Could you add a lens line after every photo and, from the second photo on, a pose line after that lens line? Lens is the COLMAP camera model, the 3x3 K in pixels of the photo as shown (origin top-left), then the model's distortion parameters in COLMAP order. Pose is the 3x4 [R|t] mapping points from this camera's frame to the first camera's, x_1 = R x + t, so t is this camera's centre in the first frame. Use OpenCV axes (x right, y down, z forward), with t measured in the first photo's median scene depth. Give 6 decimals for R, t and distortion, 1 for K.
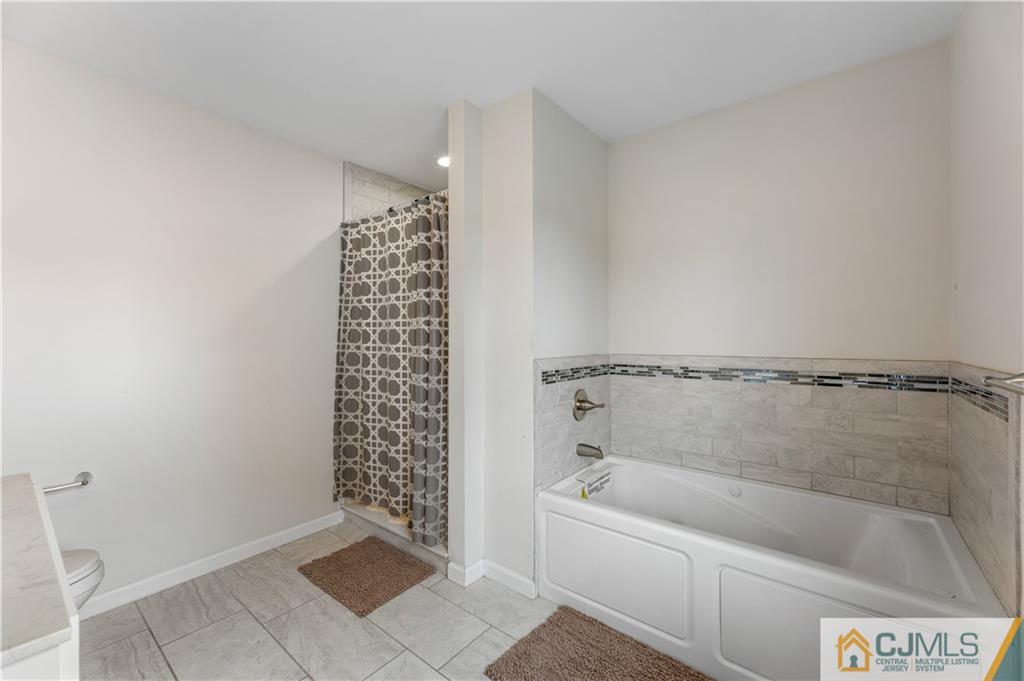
lens RADIAL K [[411.7, 0, 512.6], [0, 411.7, 338.1], [0, 0, 1]] dist [0.000296, 0.000165]
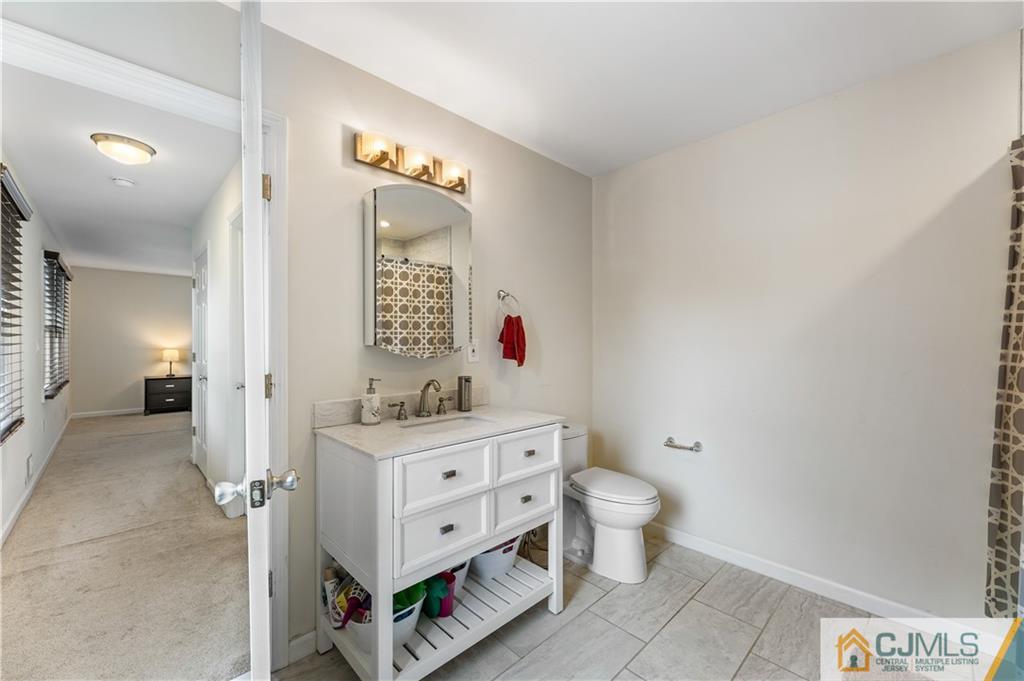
lens RADIAL K [[411.7, 0, 512.6], [0, 411.7, 338.1], [0, 0, 1]] dist [0.000296, 0.000165]
pose [[-0.128171, -0.002404, -0.991749, 0.331555], [-0.001933, 0.999996, -0.002174, -0.003852], [0.991750, 0.001639, -0.128175, 0.520892]]
